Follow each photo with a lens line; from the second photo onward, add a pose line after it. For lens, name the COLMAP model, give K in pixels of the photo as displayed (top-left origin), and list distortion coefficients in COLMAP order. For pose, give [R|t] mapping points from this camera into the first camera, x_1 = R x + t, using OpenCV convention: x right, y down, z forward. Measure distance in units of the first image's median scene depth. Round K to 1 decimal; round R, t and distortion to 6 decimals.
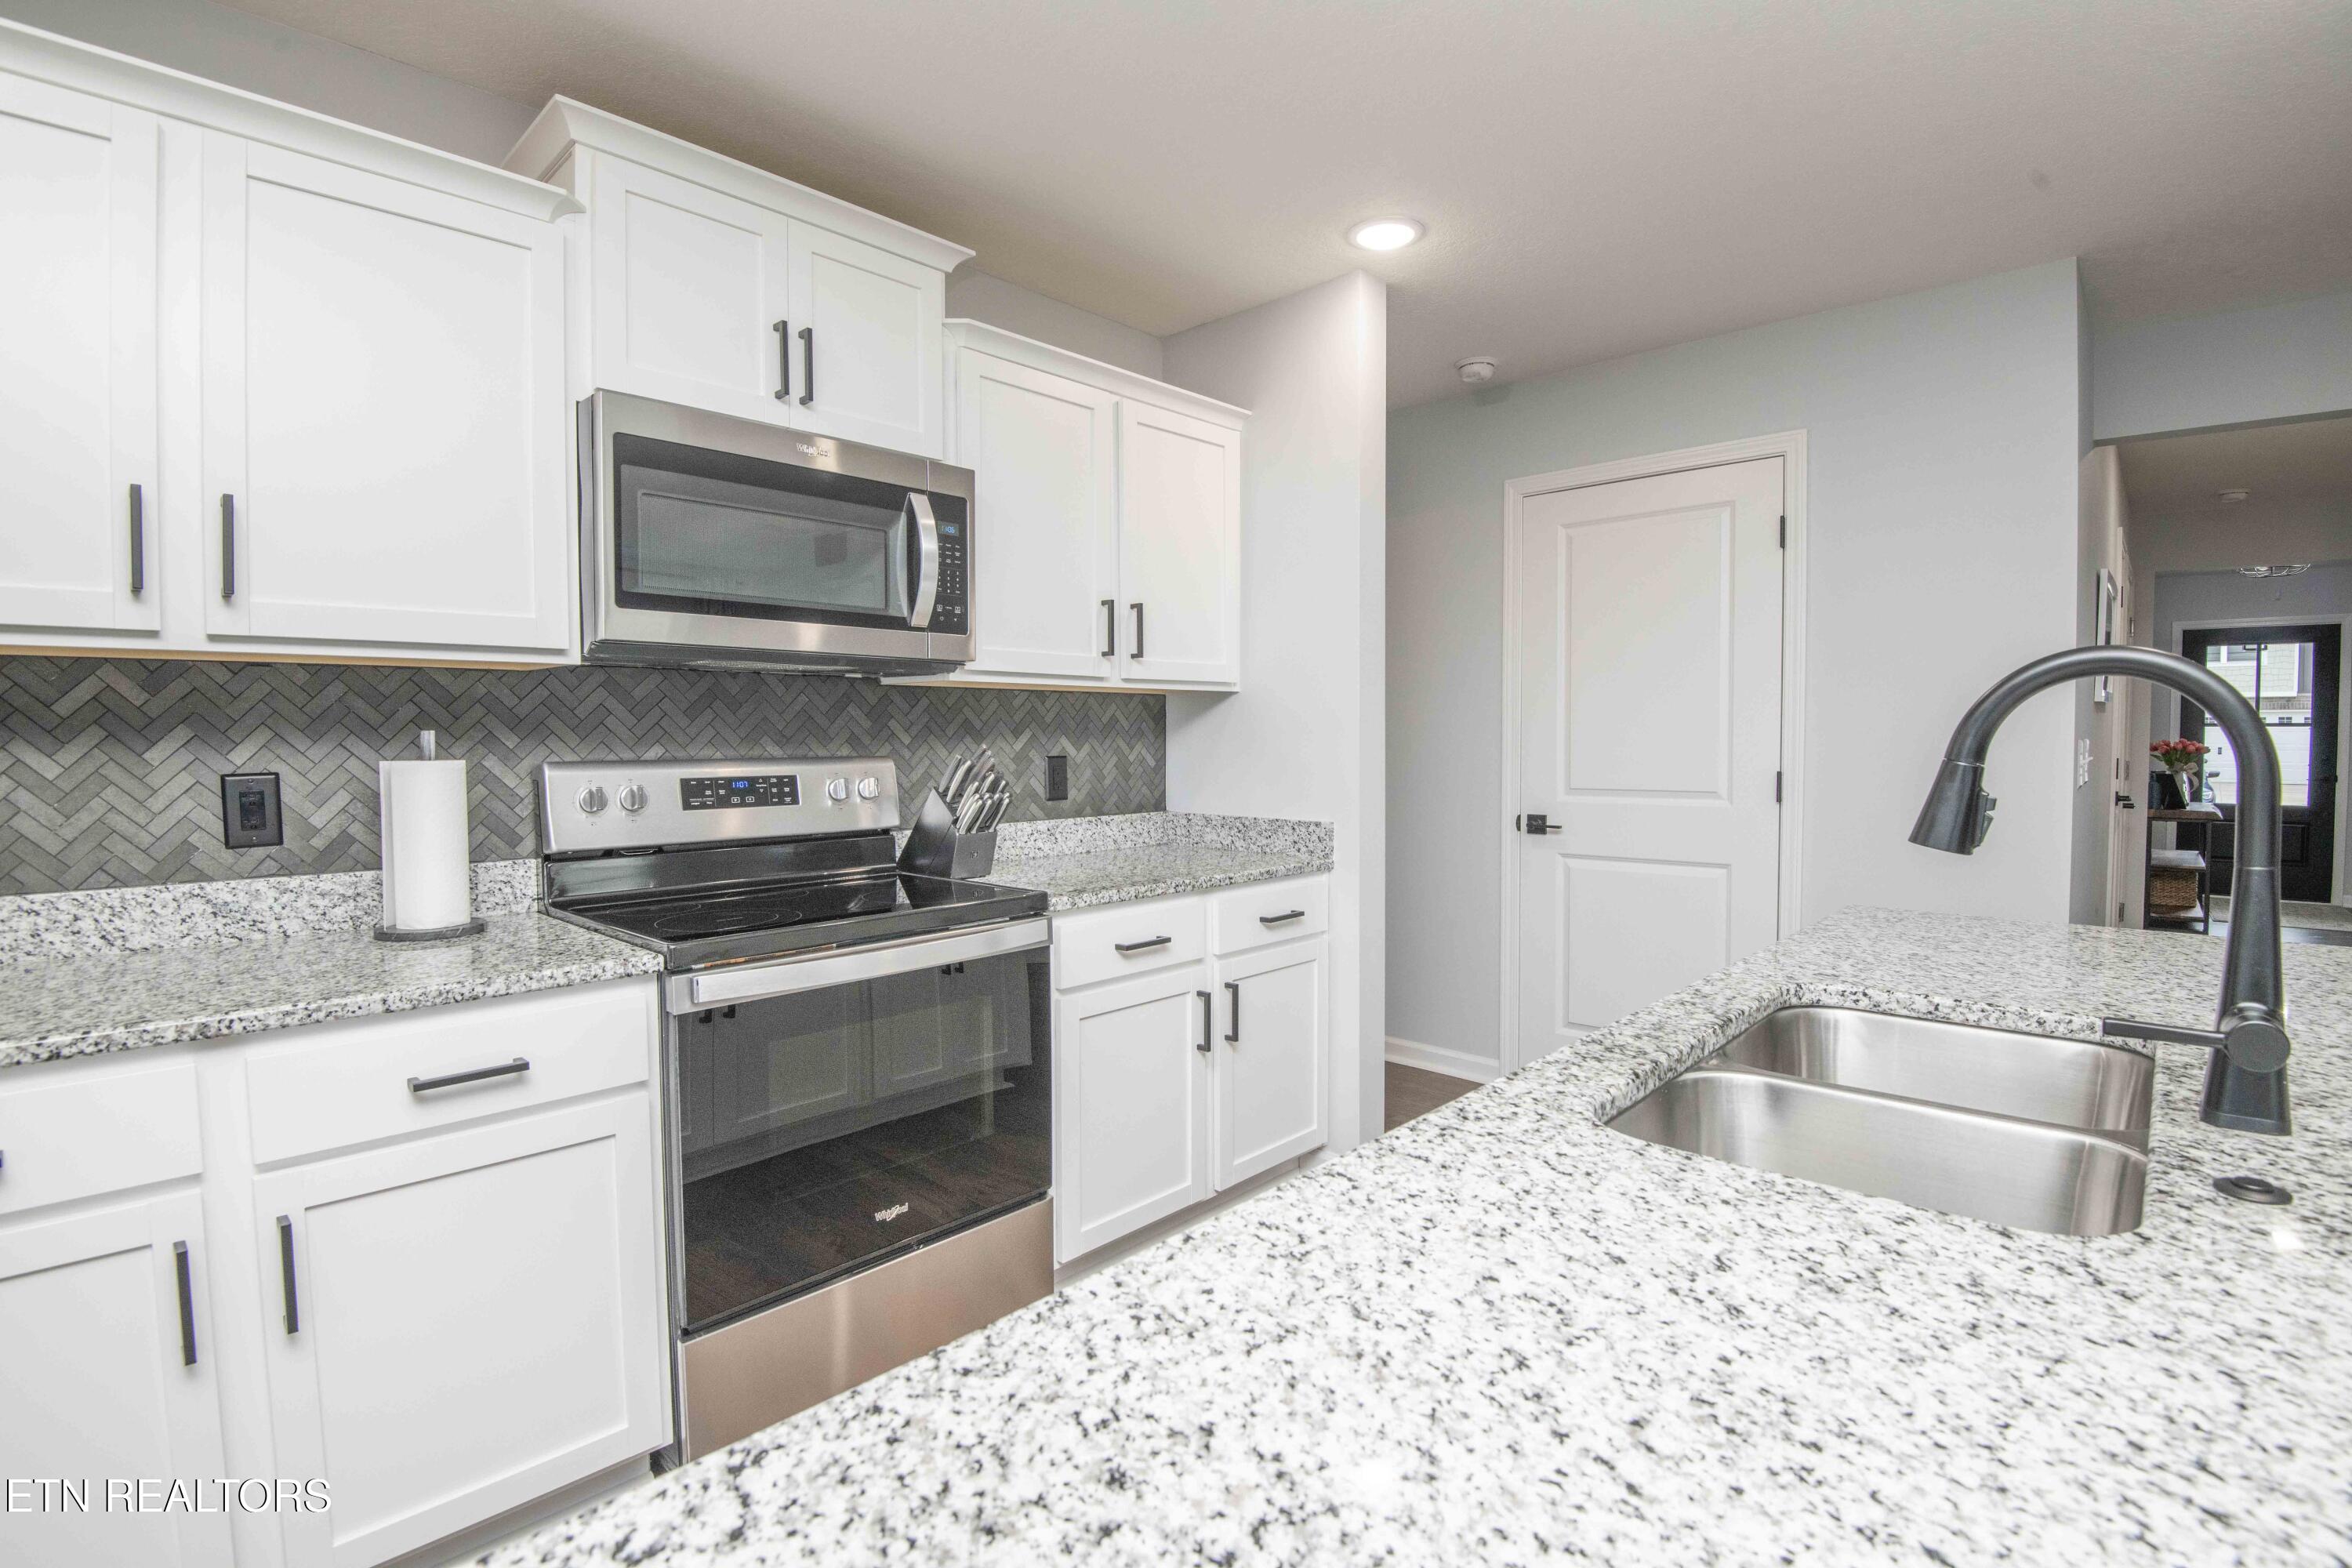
lens RADIAL K [[1079.1, 0, 1180.2], [0, 1079.1, 786.1], [0, 0, 1]] dist [-0.012800, -0.015849]
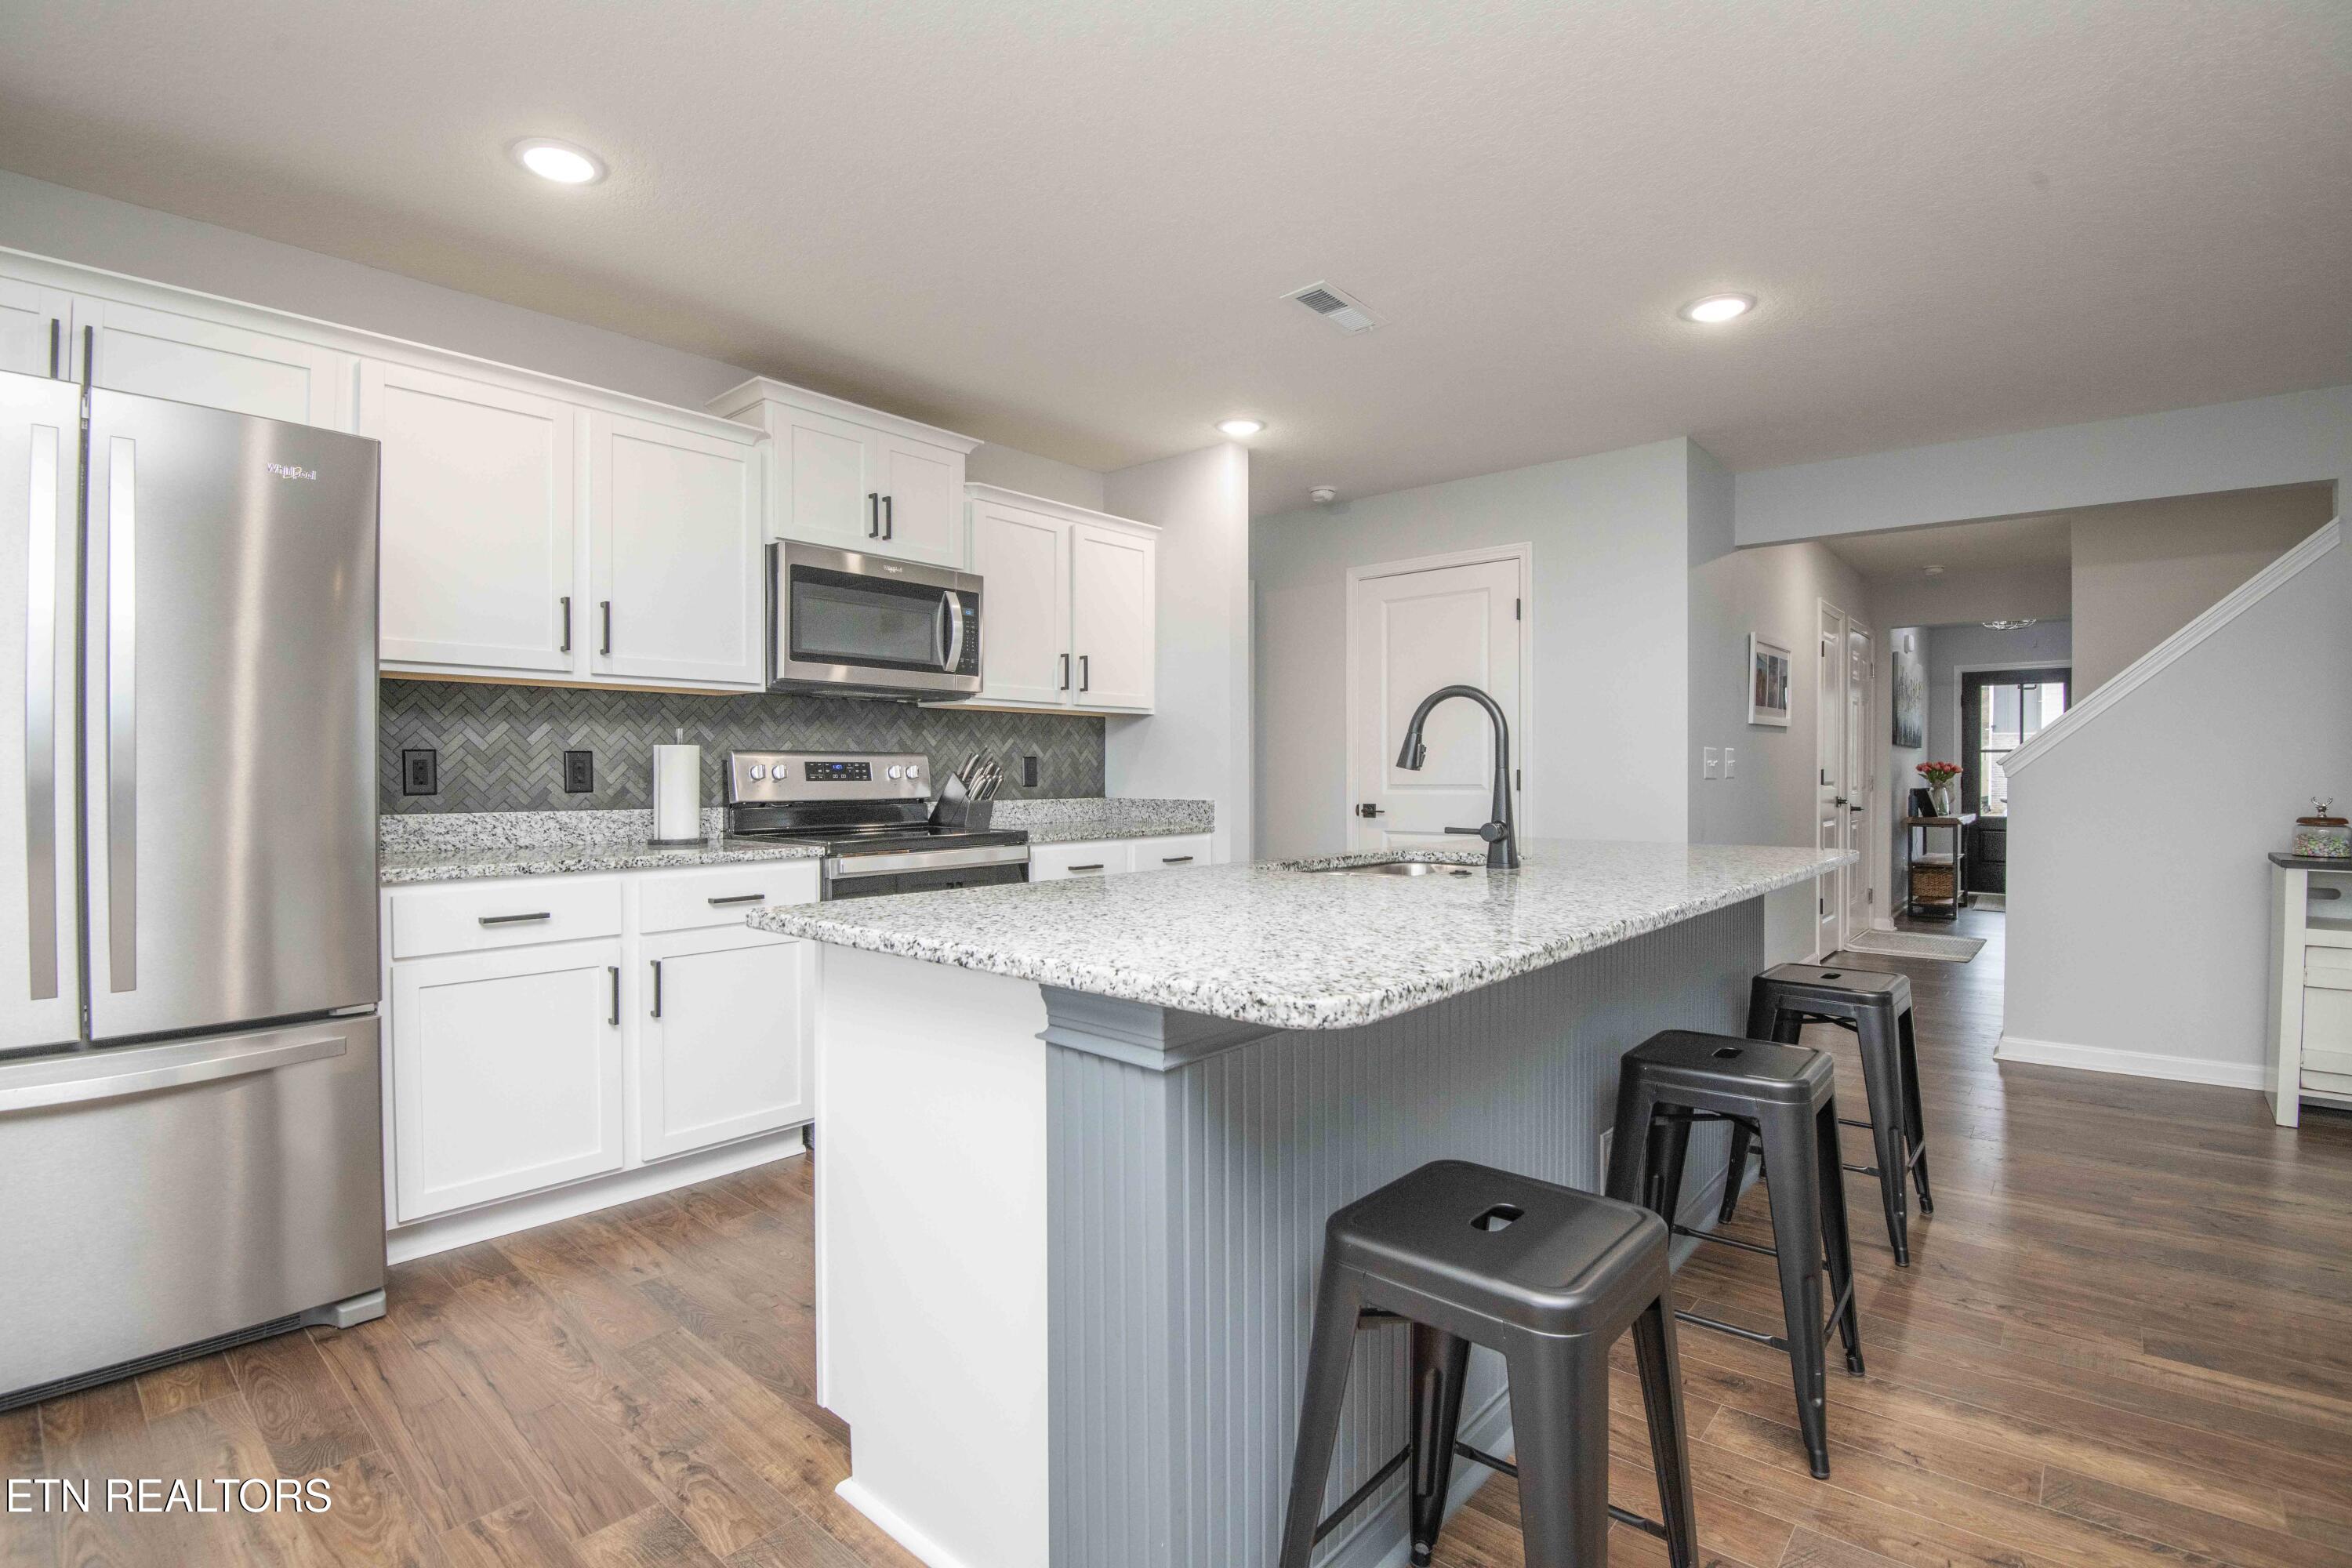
lens RADIAL K [[1094.1, 0, 1176.0], [0, 1094.1, 784.0], [0, 0, 1]] dist [0.000647, -0.015446]
pose [[0.999472, 0.002582, 0.032401, 0.049085], [-0.001378, 0.999309, -0.037133, 0.085159], [-0.032474, 0.037068, 0.998785, -0.667794]]
